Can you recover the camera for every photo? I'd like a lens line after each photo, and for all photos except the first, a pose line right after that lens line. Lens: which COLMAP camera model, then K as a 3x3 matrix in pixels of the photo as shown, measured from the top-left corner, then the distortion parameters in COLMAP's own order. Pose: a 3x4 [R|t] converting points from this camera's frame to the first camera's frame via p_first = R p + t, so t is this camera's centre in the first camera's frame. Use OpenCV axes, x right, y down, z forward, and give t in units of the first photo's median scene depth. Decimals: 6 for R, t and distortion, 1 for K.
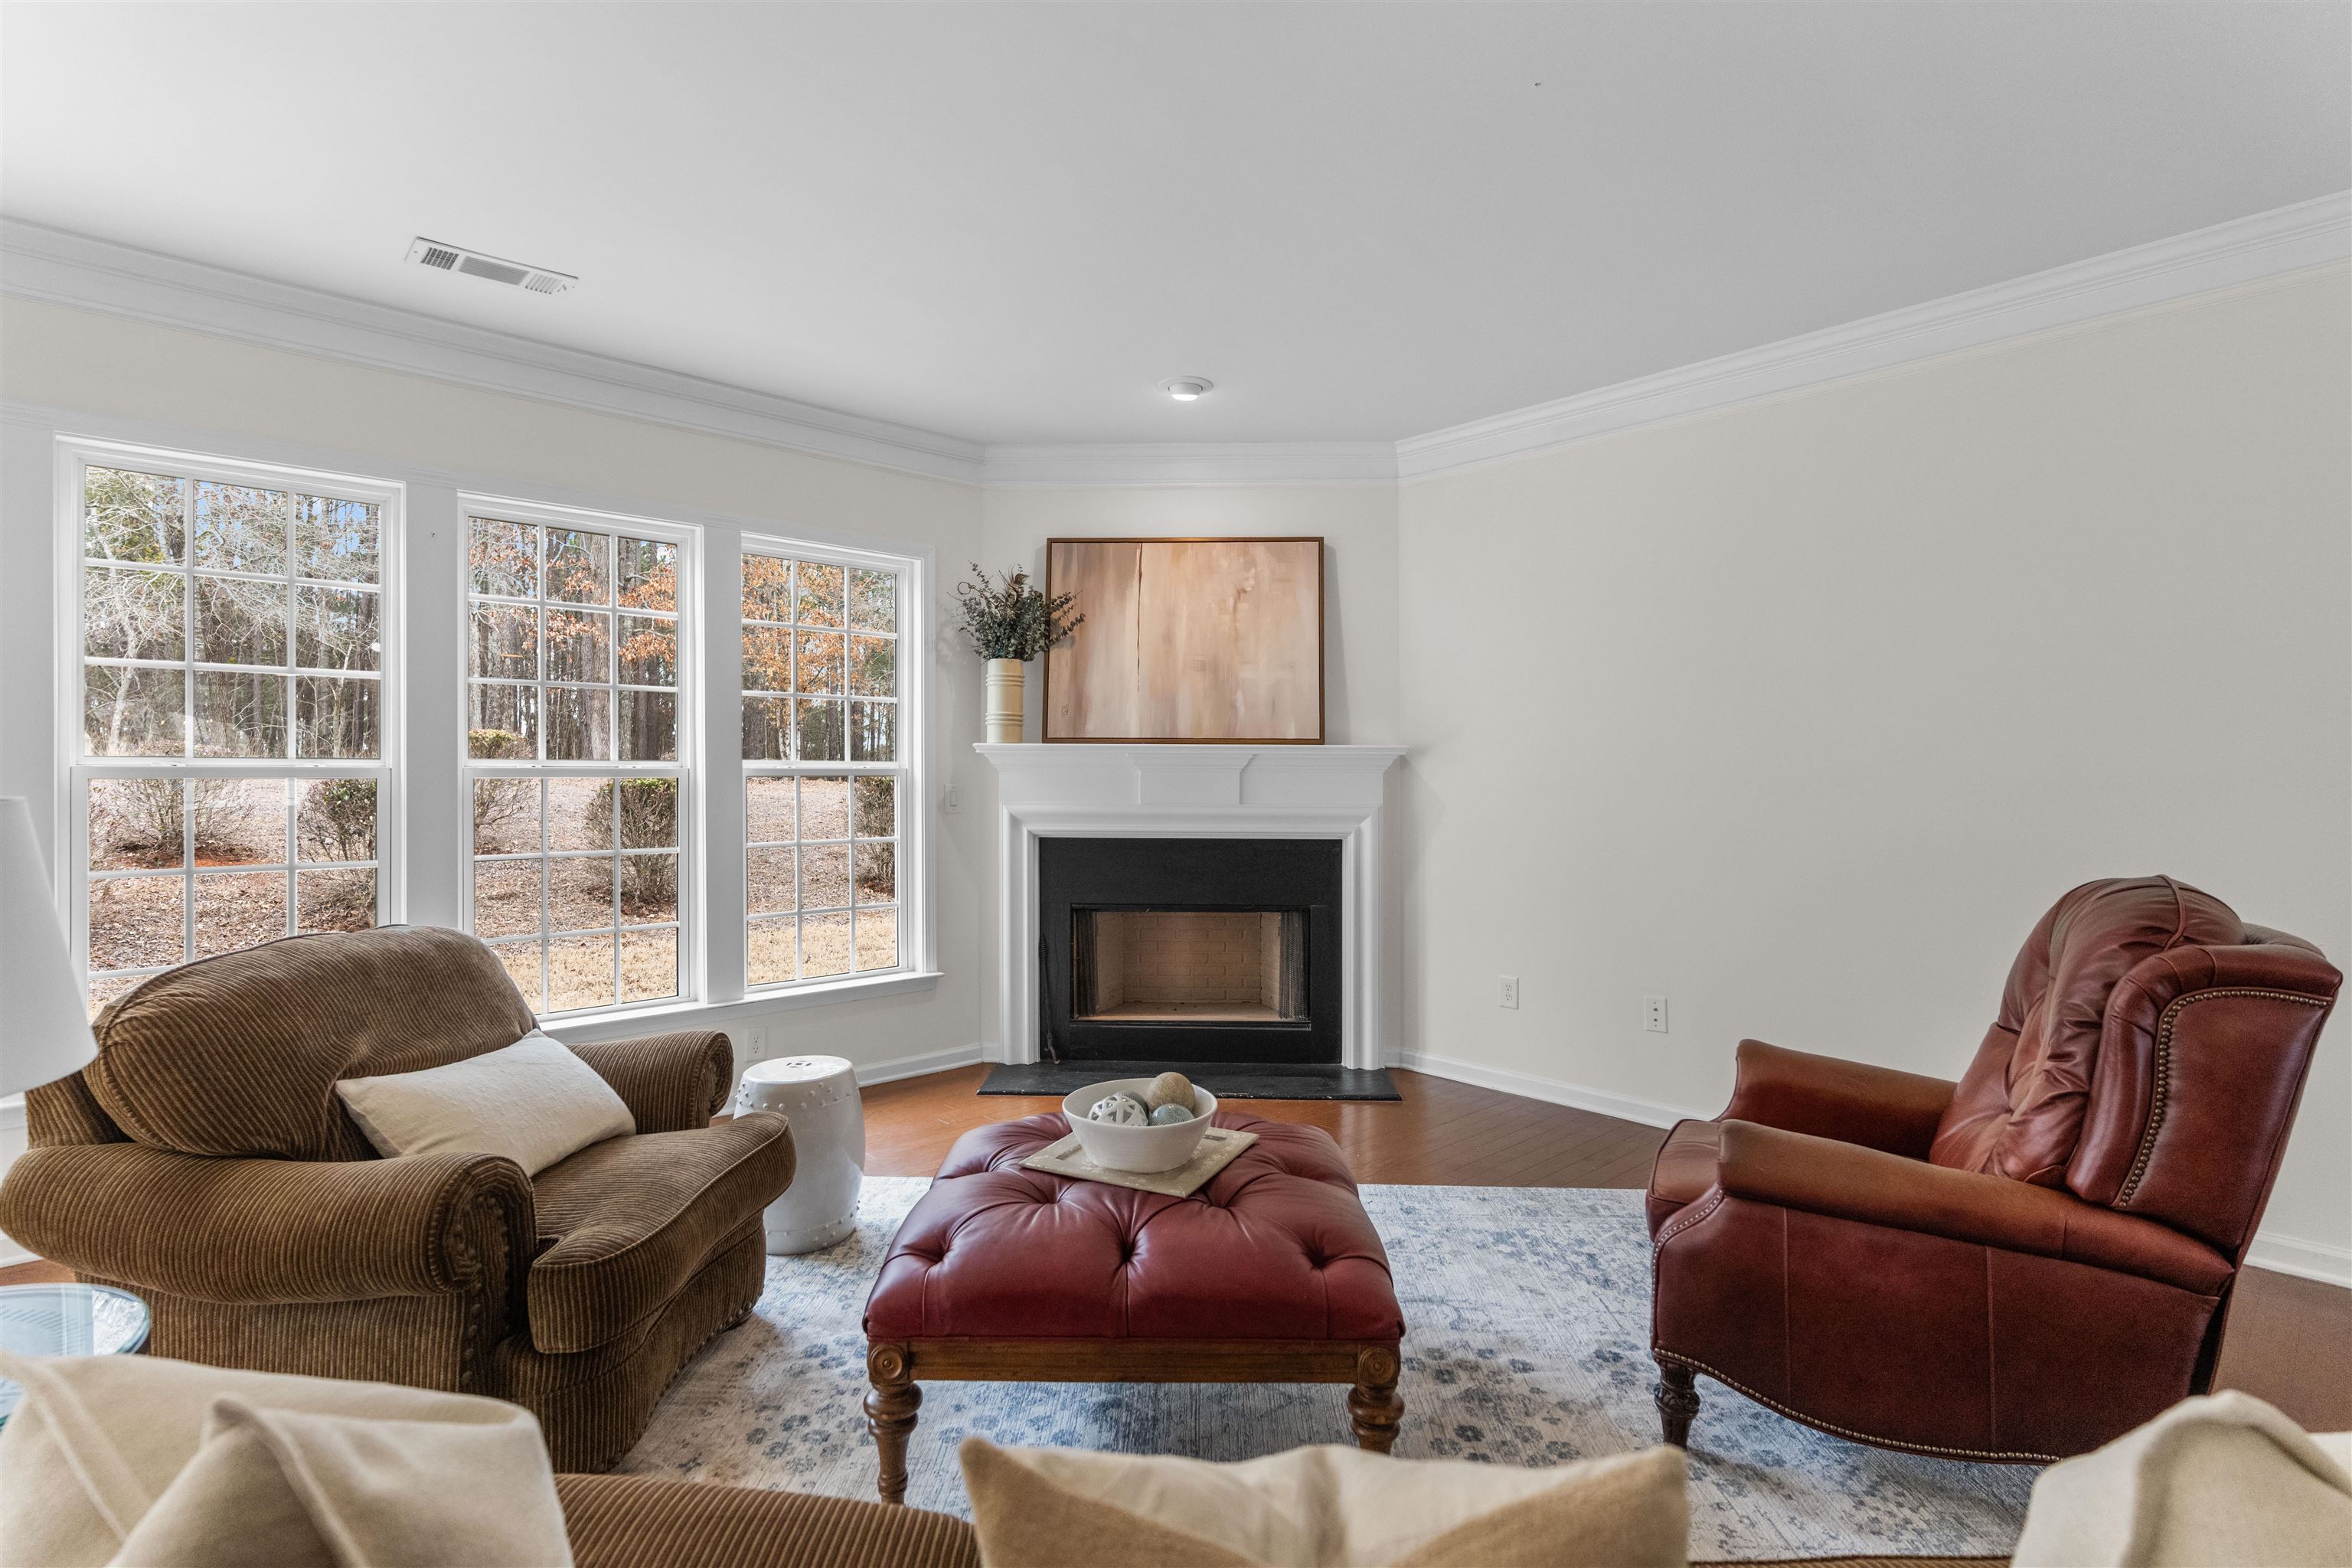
lens RADIAL K [[1103.8, 0, 1158.3], [0, 1103.8, 783.1], [0, 0, 1]] dist [0.000529, -0.000885]
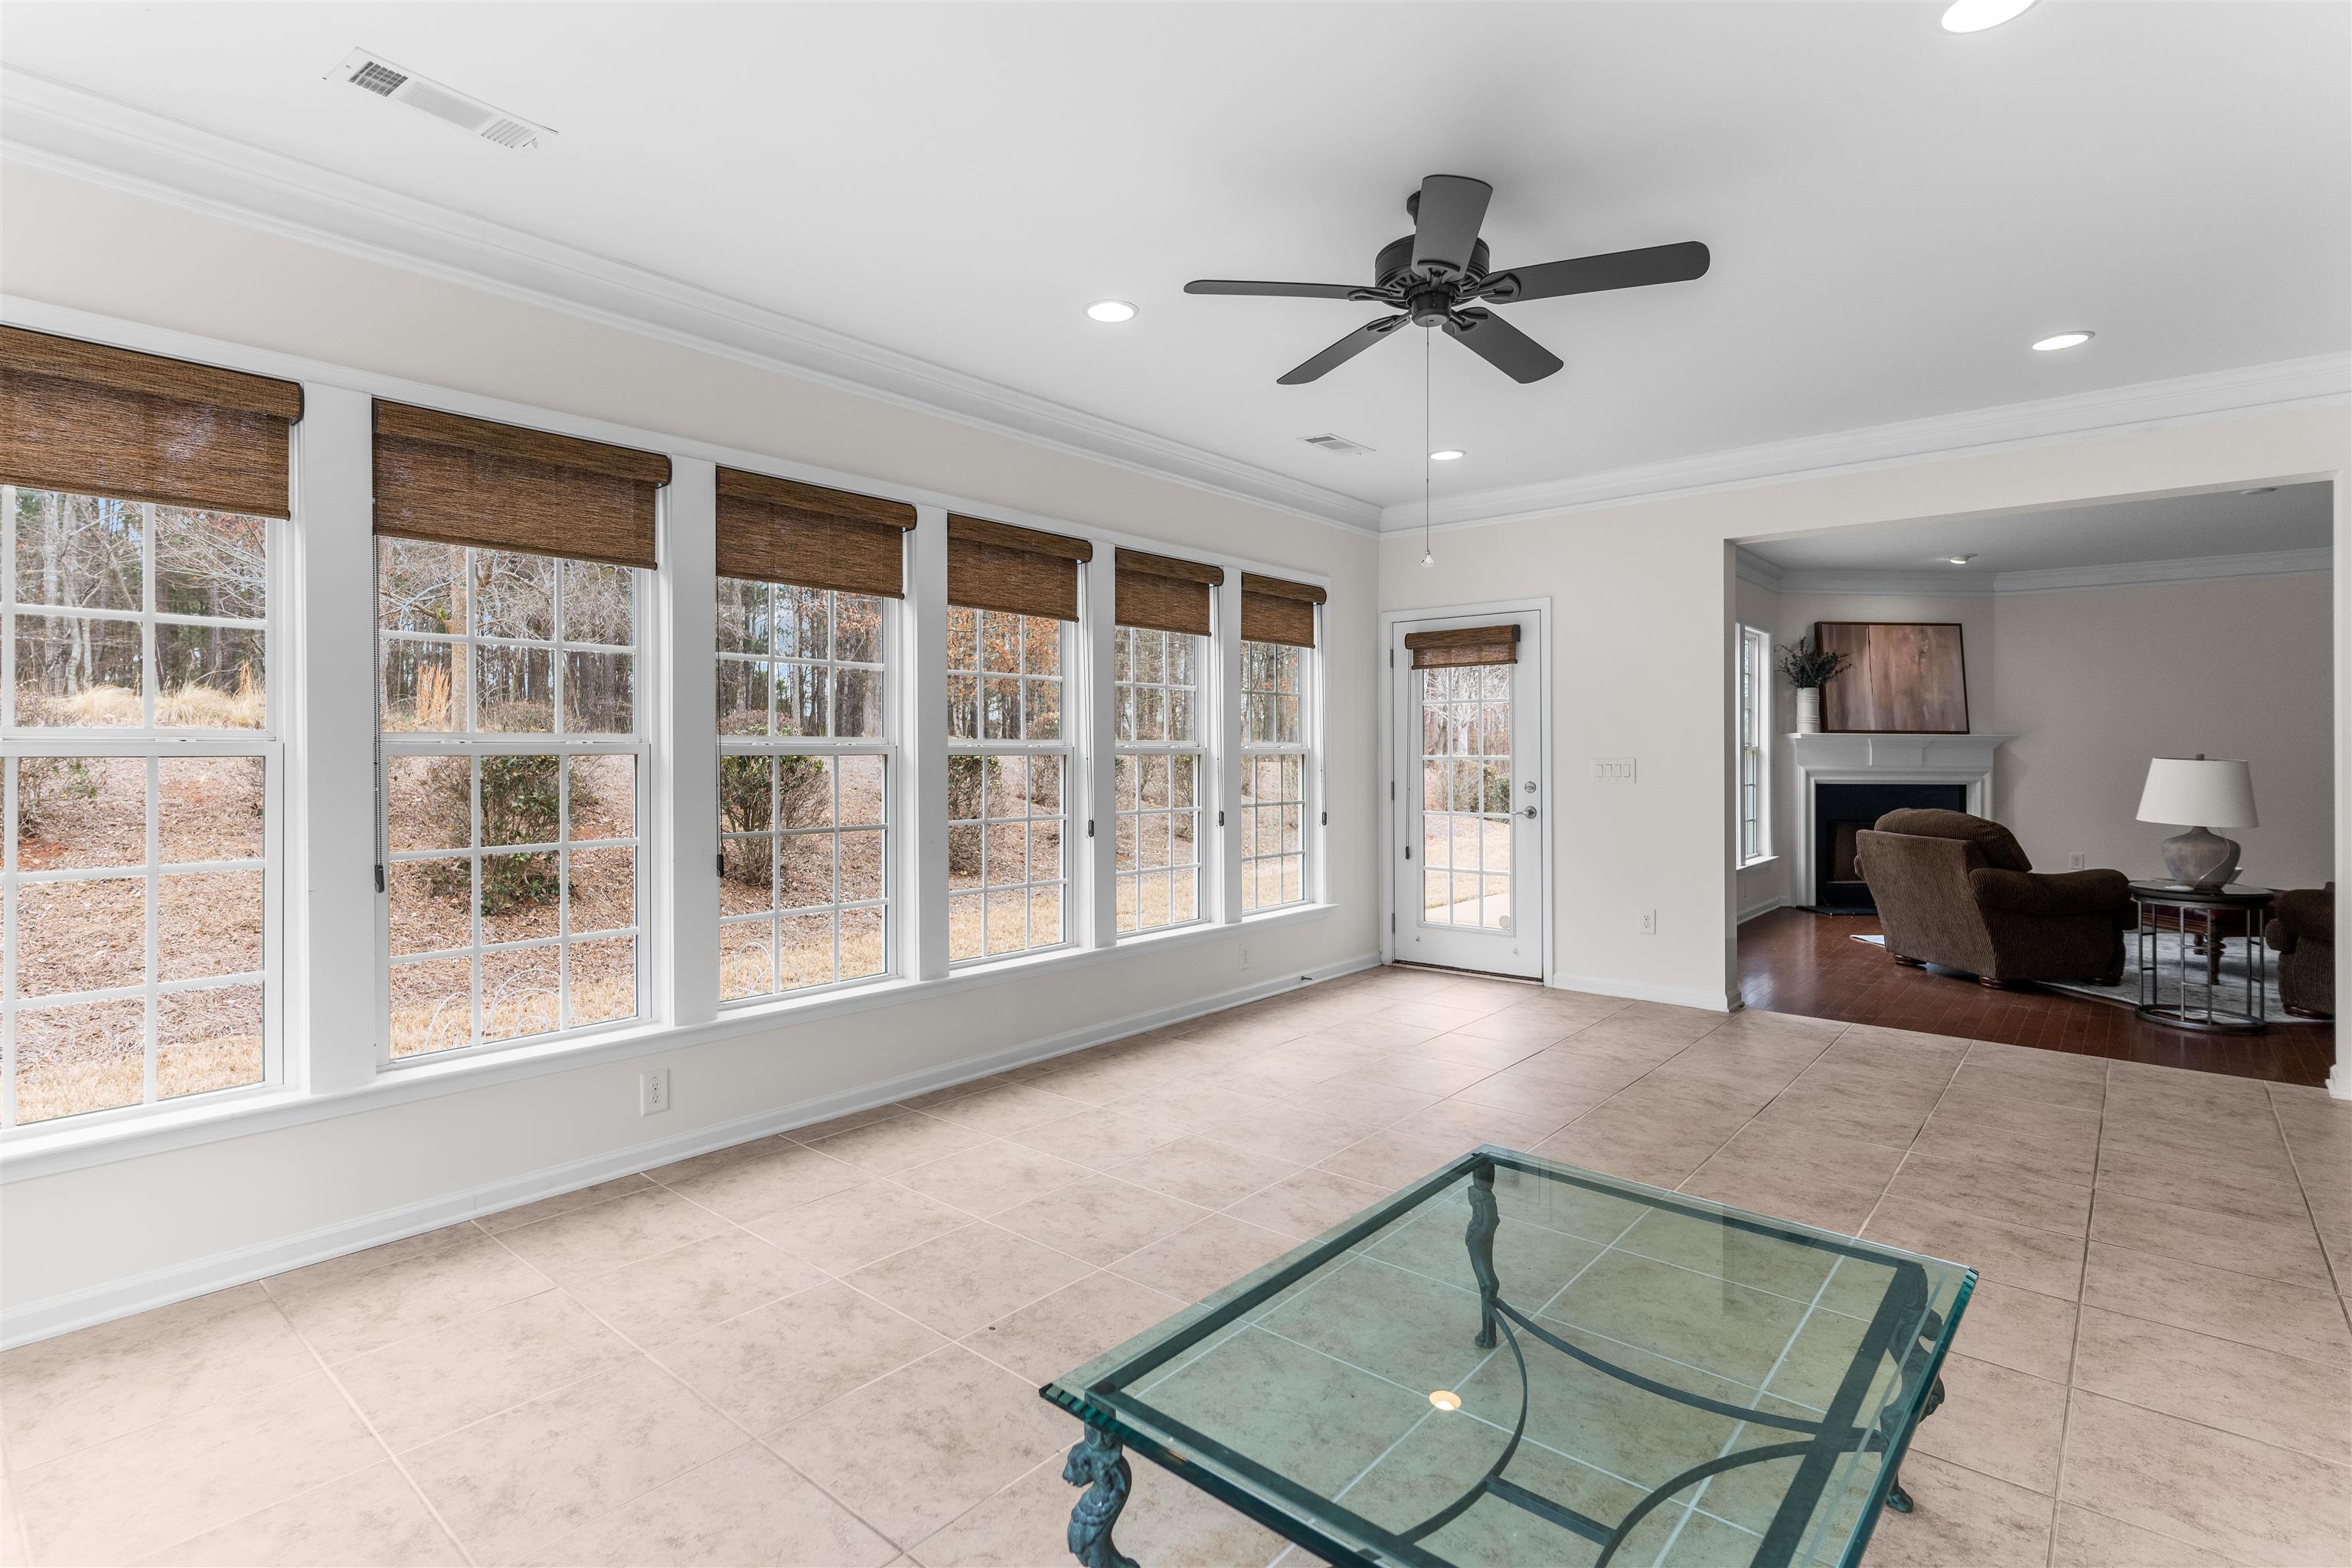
lens RADIAL K [[1112.6, 0, 1165.3], [0, 1112.6, 775.8], [0, 0, 1]] dist [0.000955, -0.000153]
pose [[0.994559, -0.000242, 0.104174, -1.405249], [-0.001166, 0.999909, 0.013456, 0.012393], [-0.104167, -0.013504, 0.994468, -0.753168]]
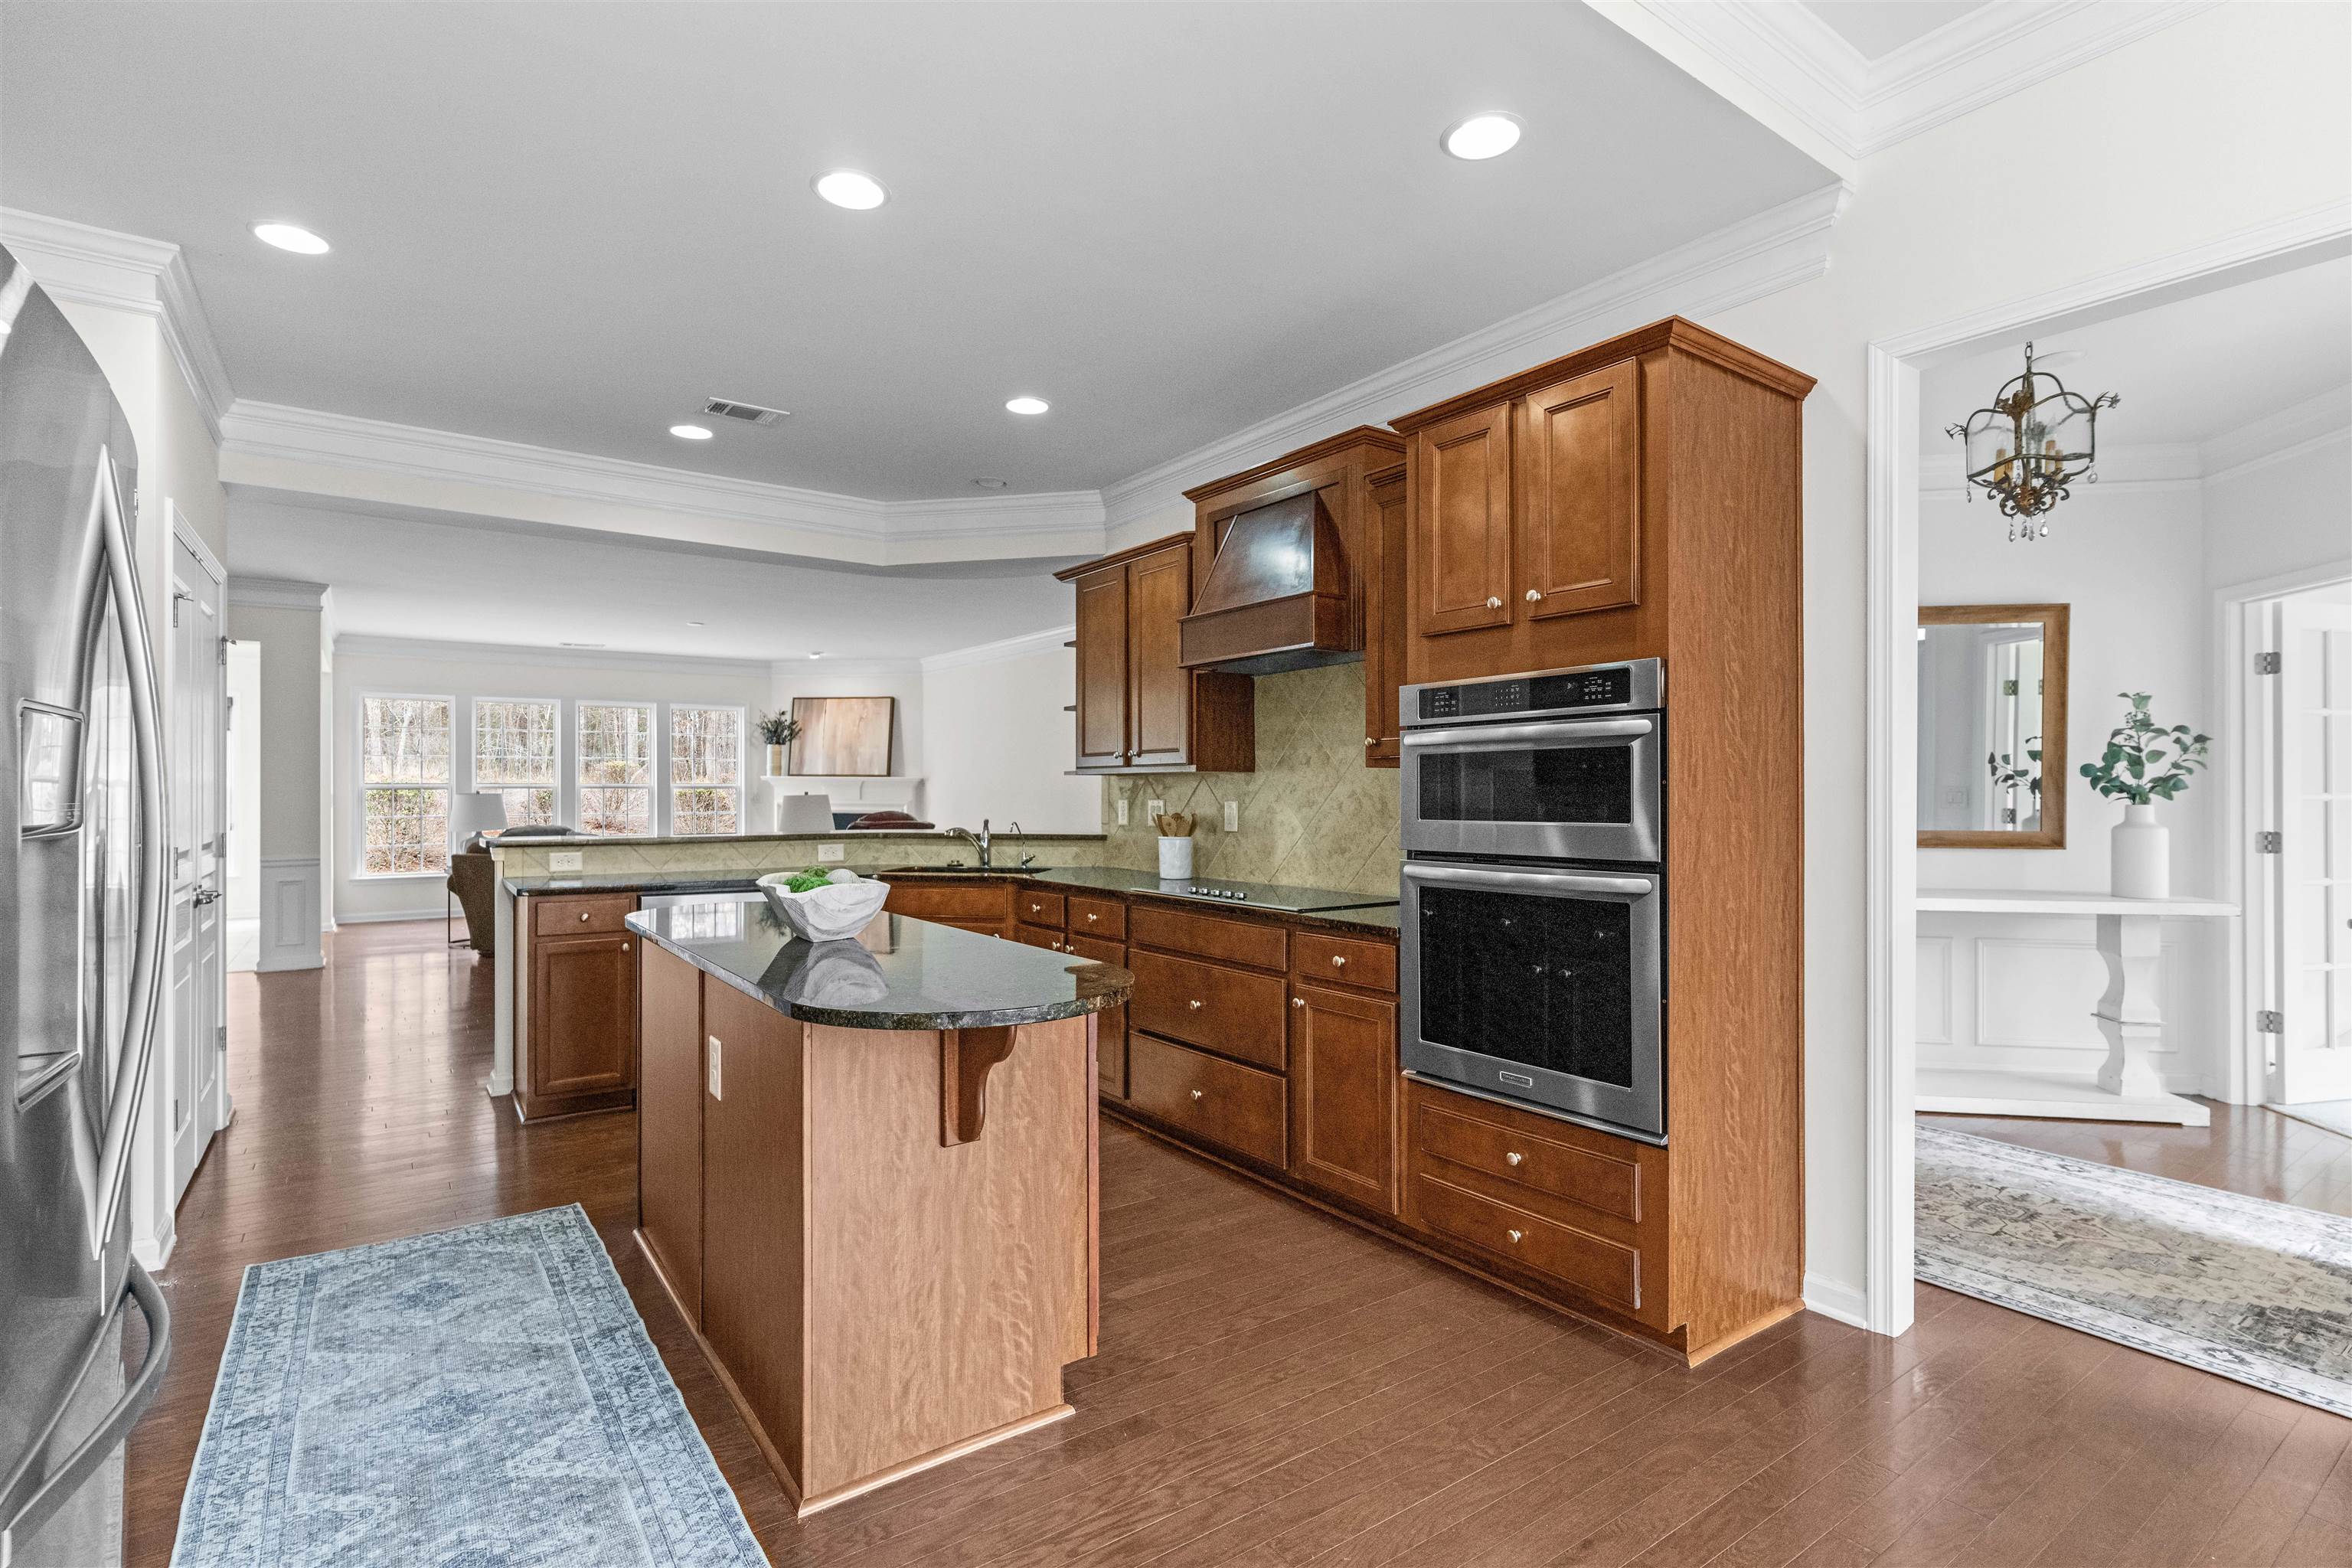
lens RADIAL K [[1103.8, 0, 1158.3], [0, 1103.8, 783.1], [0, 0, 1]] dist [0.000529, -0.000885]
pose [[0.991389, 0.001107, -0.130941, 1.110447], [-0.002788, 0.999916, -0.012655, 0.010113], [0.130916, 0.012911, 0.991309, -1.484768]]
